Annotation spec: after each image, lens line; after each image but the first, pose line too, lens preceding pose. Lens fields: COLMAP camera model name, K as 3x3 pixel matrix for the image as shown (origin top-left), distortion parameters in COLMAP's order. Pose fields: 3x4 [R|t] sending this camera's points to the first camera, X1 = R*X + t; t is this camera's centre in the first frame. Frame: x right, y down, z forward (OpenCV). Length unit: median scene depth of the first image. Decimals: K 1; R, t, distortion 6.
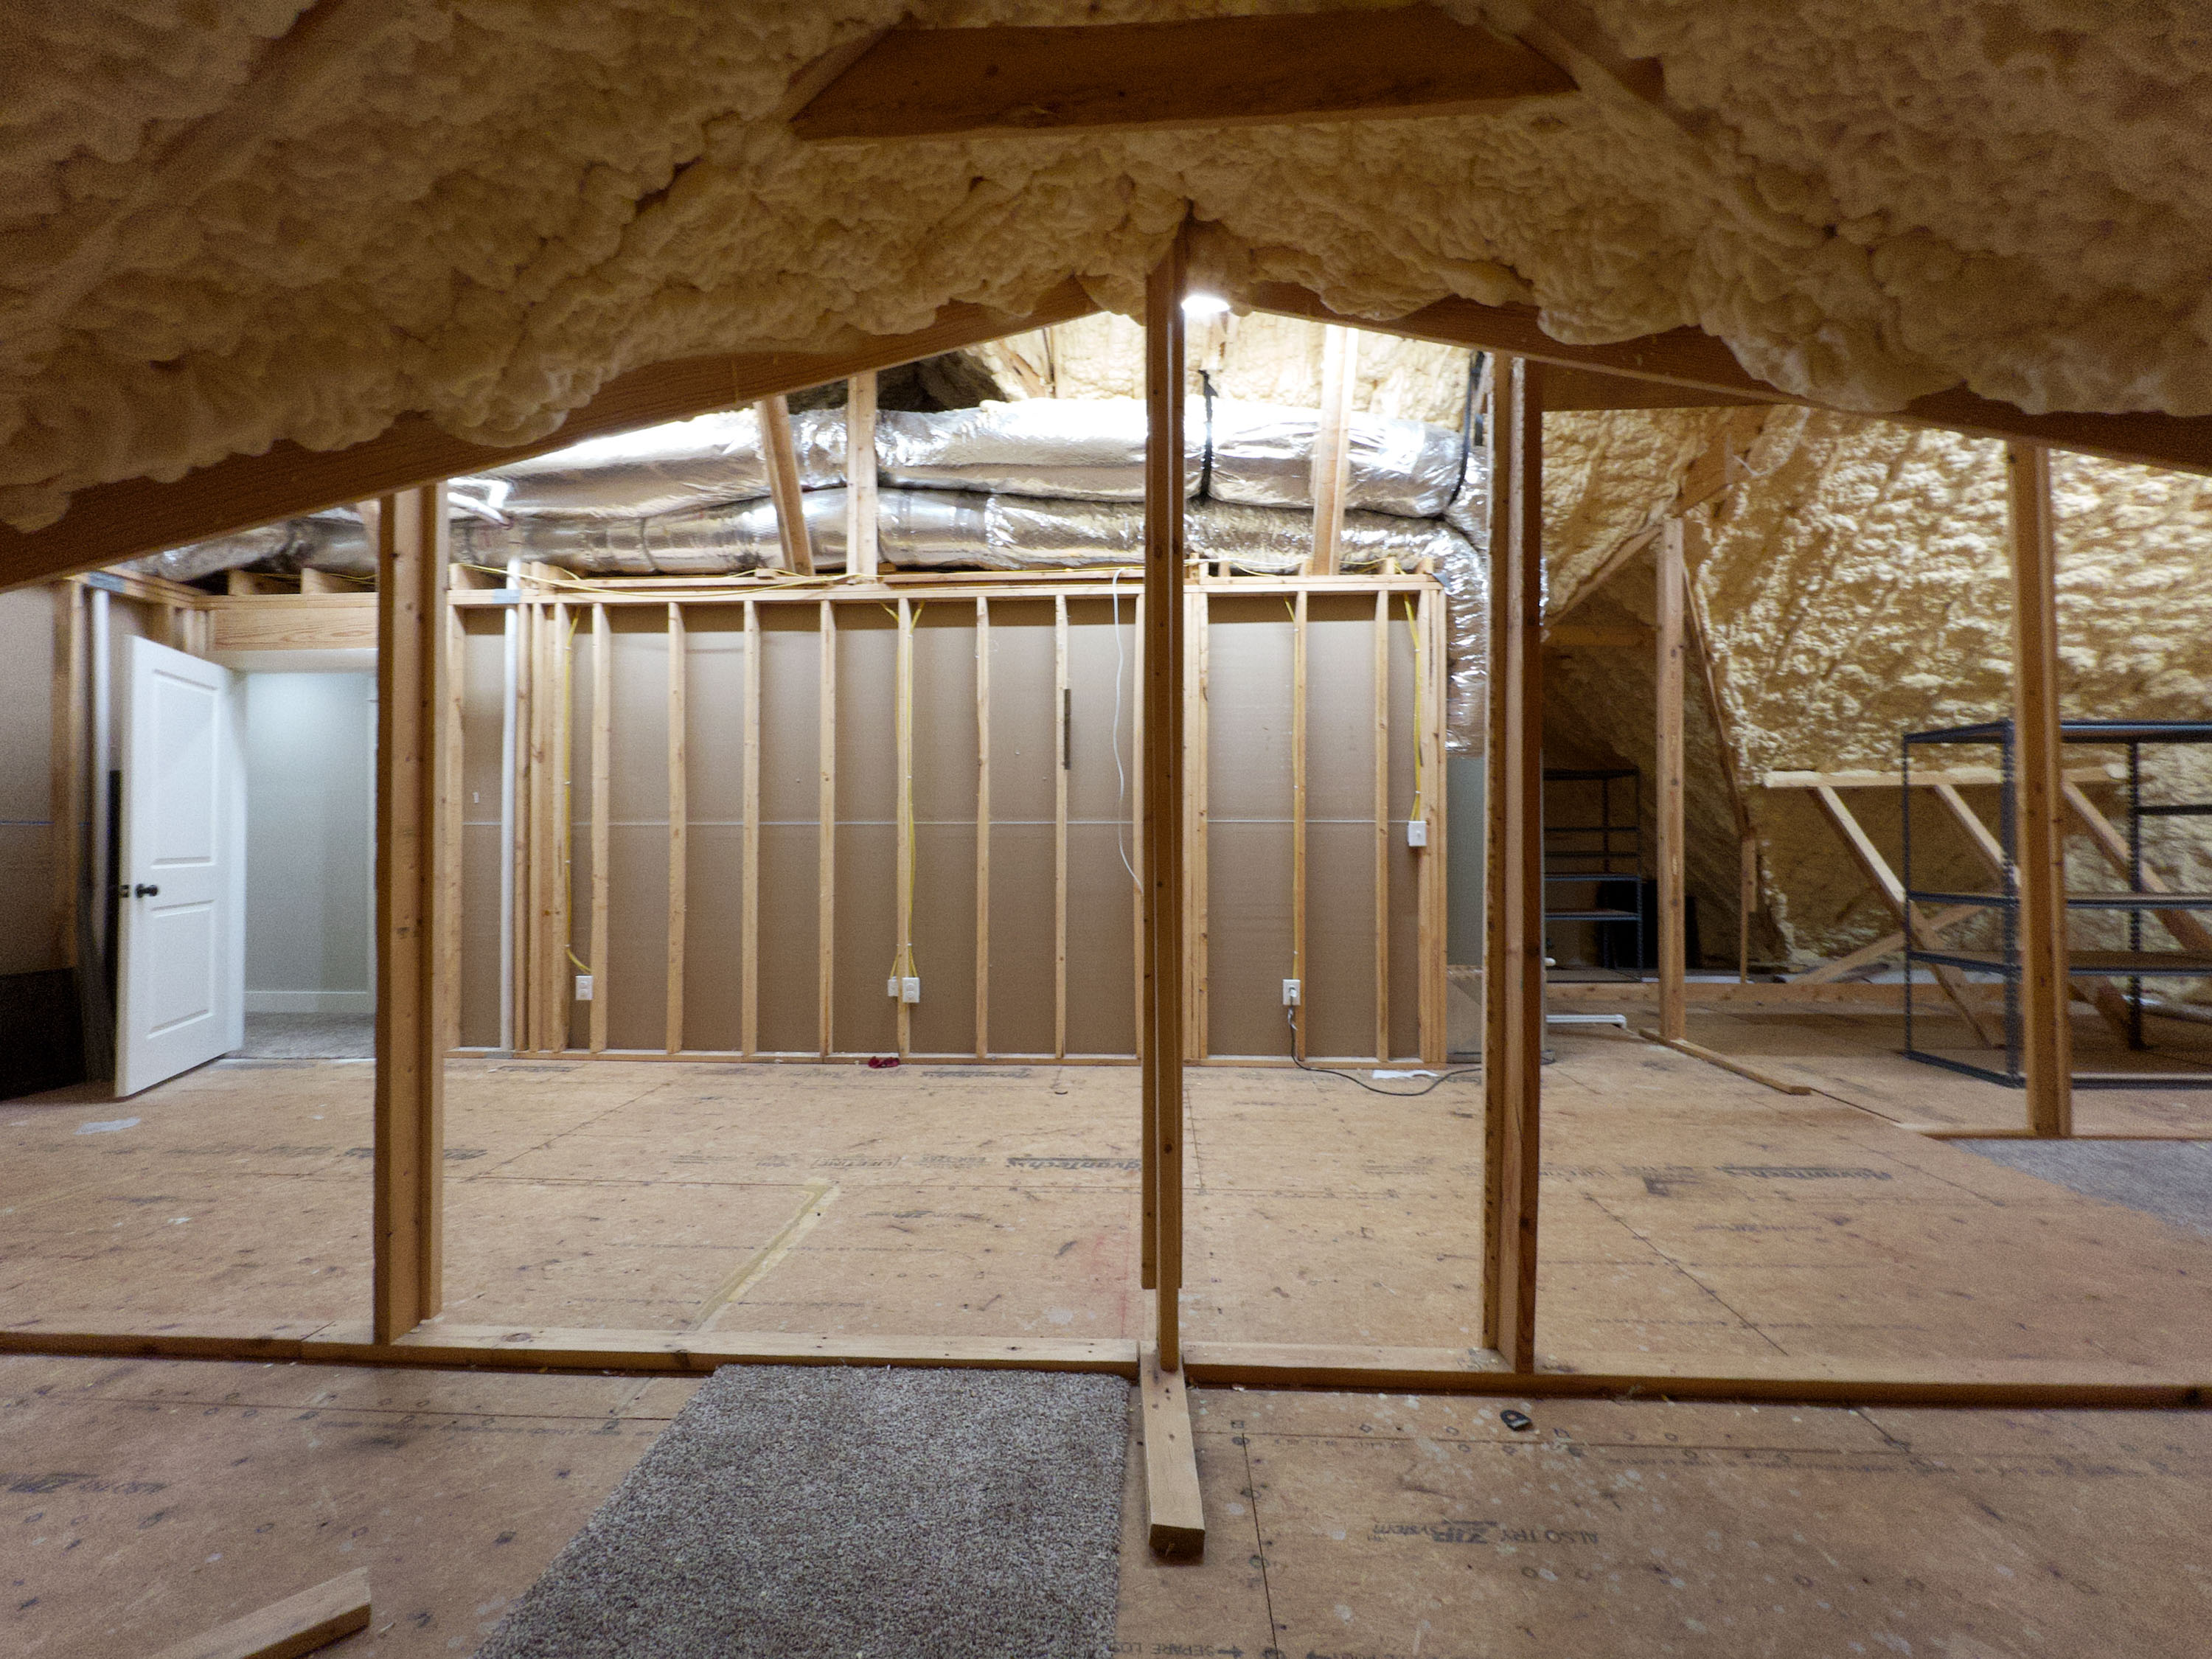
lens RADIAL K [[890.1, 0, 1101.8], [0, 890.1, 831.0], [0, 0, 1]] dist [-0.001621, 0.000236]
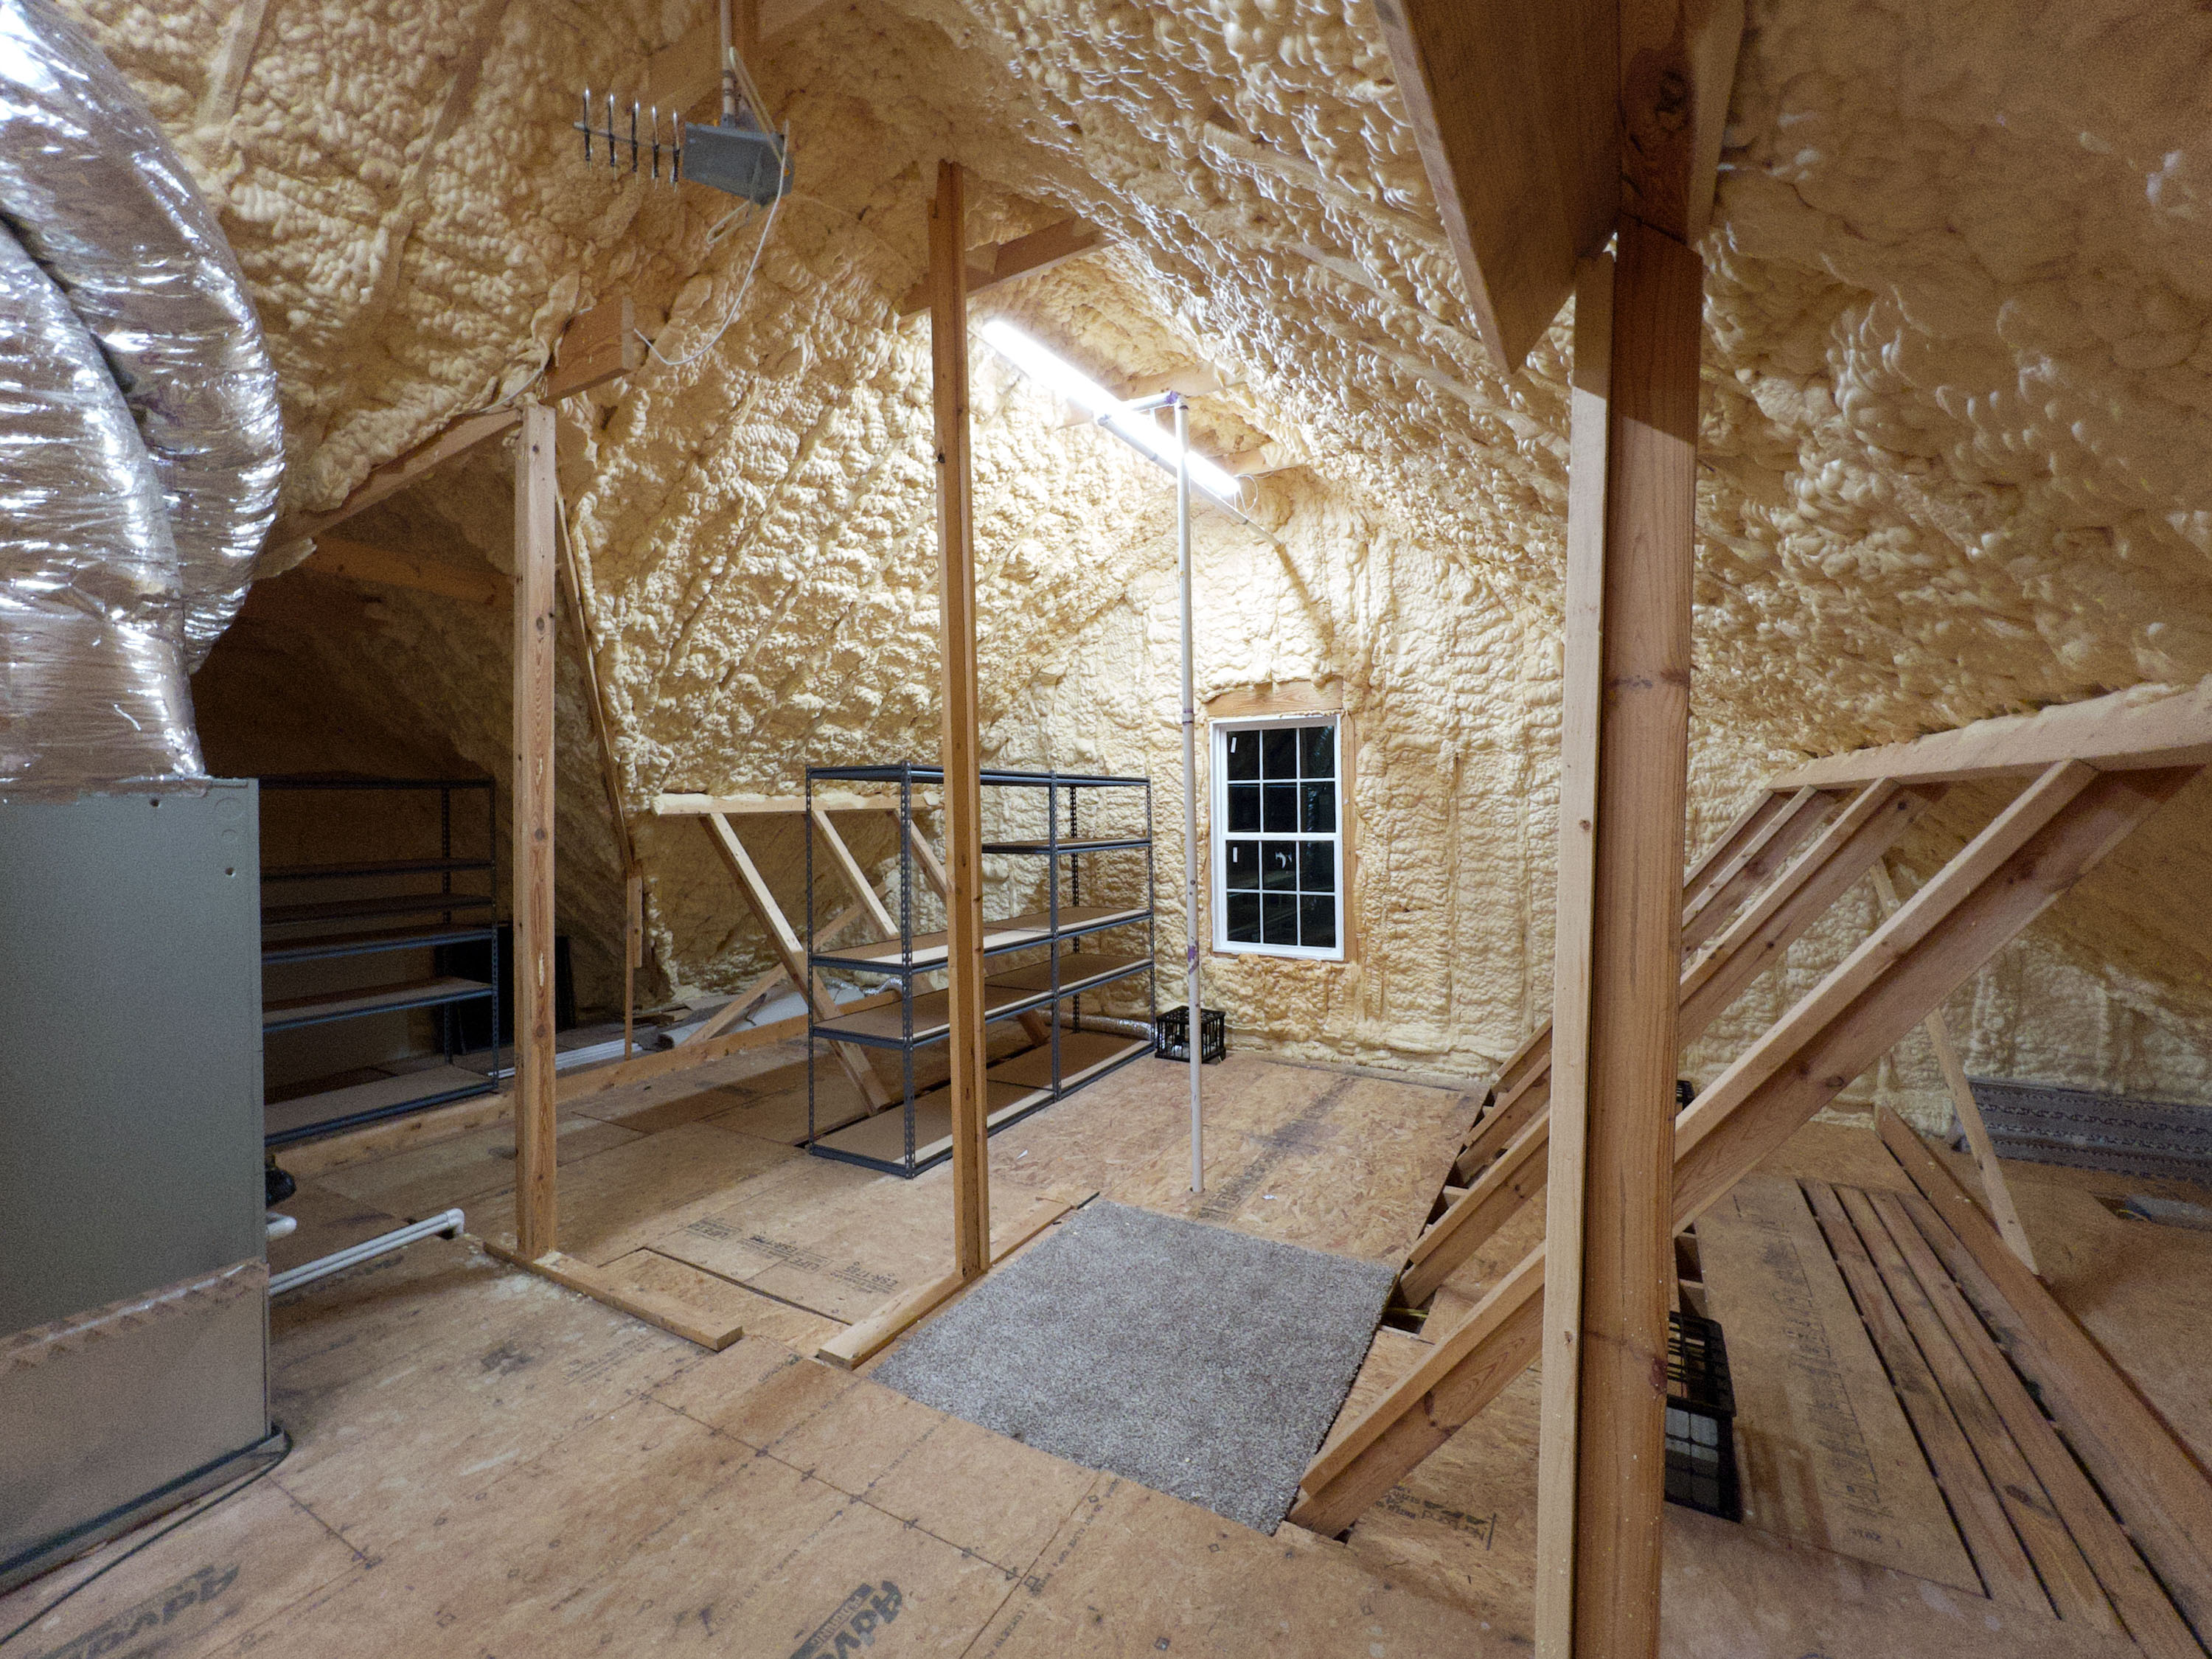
lens RADIAL K [[934.4, 0, 1085.1], [0, 934.4, 801.6], [0, 0, 1]] dist [-0.002935, -0.000039]
pose [[0.457290, 0.003174, 0.889312, 0.221840], [-0.000546, 0.999994, -0.003288, -0.068882], [-0.889318, 0.001019, 0.457289, 0.339523]]
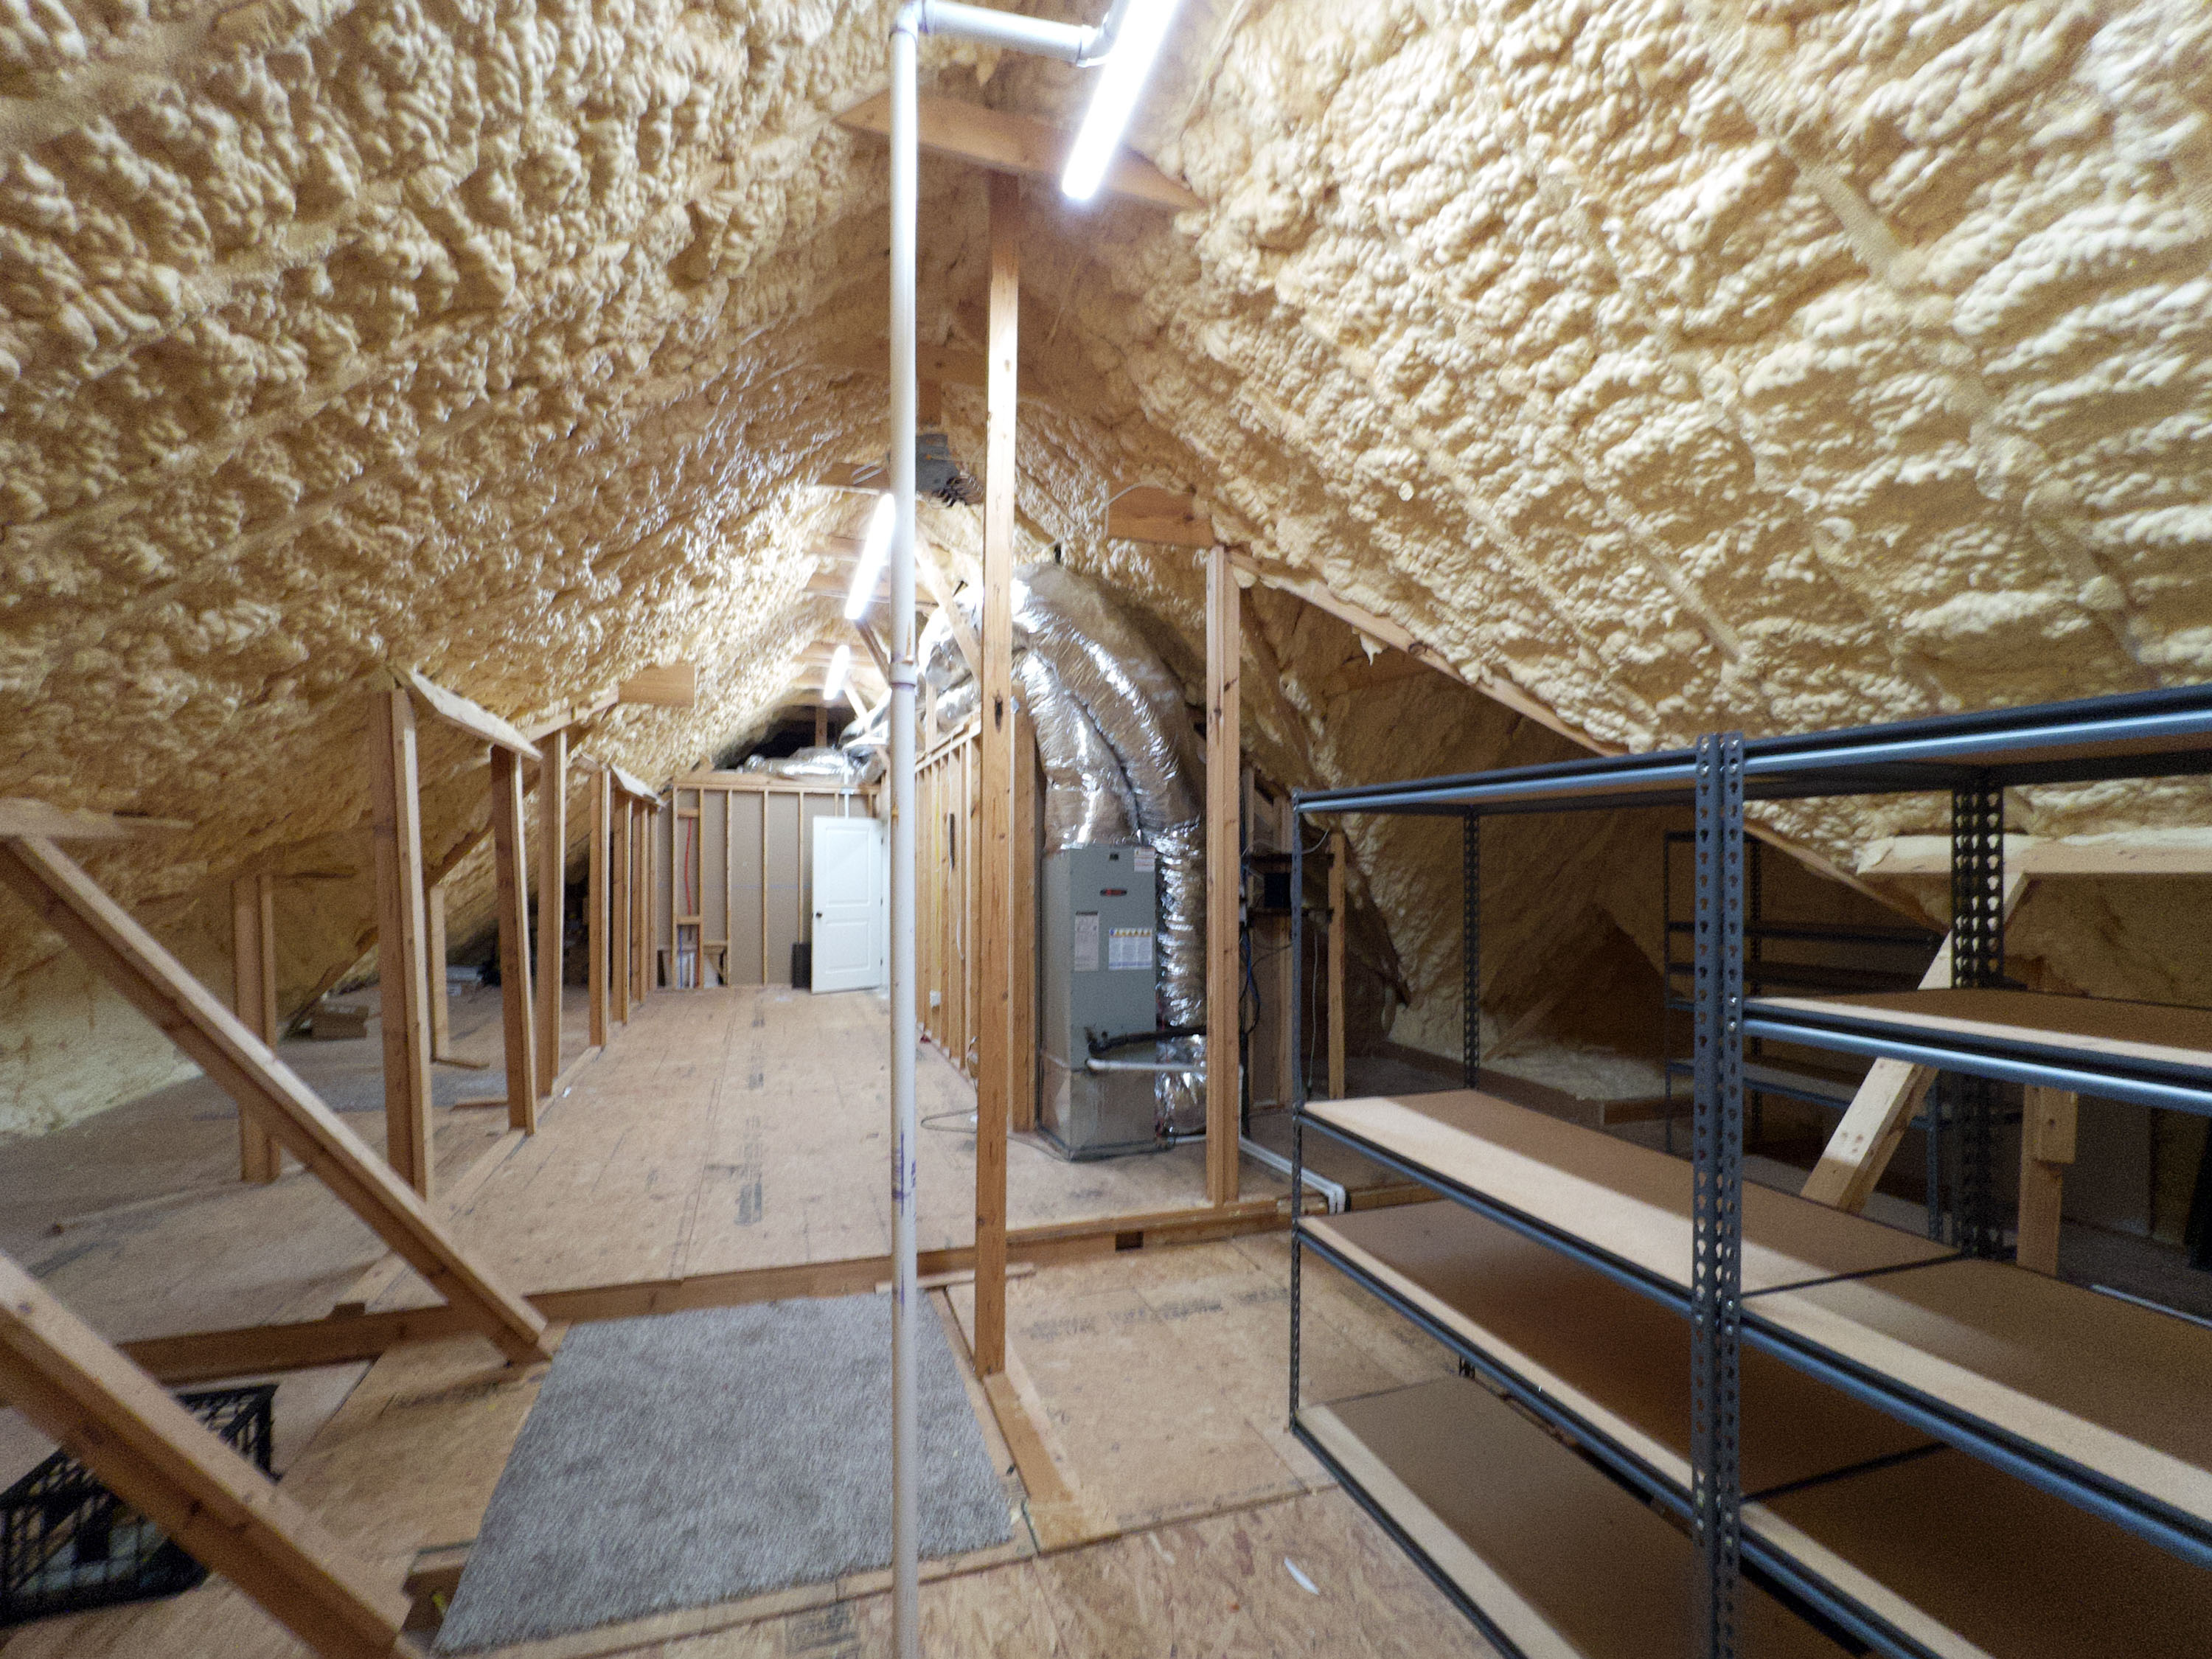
lens RADIAL K [[943.2, 0, 1101.7], [0, 943.2, 871.0], [0, 0, 1]] dist [-0.000718, 0.000000]
pose [[0.374256, 0.010469, -0.927266, 1.266426], [-0.000531, 0.999939, 0.011076, -0.066019], [0.927325, -0.003653, 0.374239, 0.538174]]
